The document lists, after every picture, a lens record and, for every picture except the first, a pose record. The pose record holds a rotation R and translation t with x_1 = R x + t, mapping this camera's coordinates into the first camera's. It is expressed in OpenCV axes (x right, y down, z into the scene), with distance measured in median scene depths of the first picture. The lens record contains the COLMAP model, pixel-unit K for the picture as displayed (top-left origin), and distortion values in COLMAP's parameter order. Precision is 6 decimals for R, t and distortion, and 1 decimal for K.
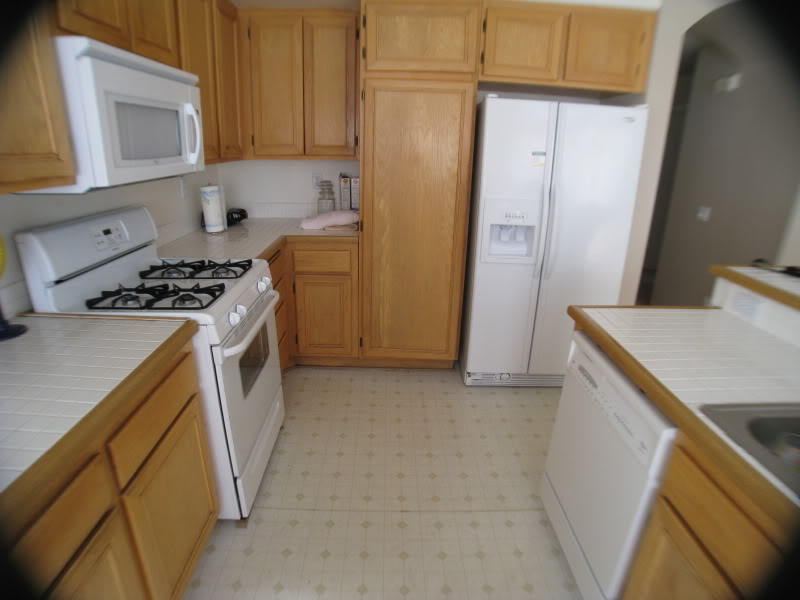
lens RADIAL K [[460.9, 0, 400.0], [0, 460.9, 300.0], [0, 0, 1]] dist [-0.169224, -0.000630]
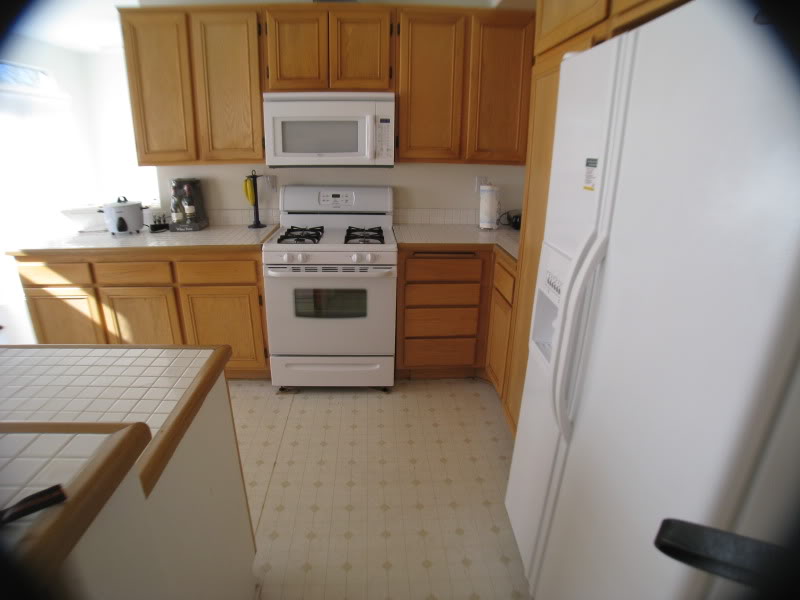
lens RADIAL K [[460.9, 0, 400.0], [0, 460.9, 300.0], [0, 0, 1]] dist [-0.169224, -0.000630]
pose [[0.021647, 0.298345, -0.954213, 1.086973], [-0.334468, 0.901602, 0.274308, -0.359965], [0.942158, 0.313216, 0.119304, 1.139079]]
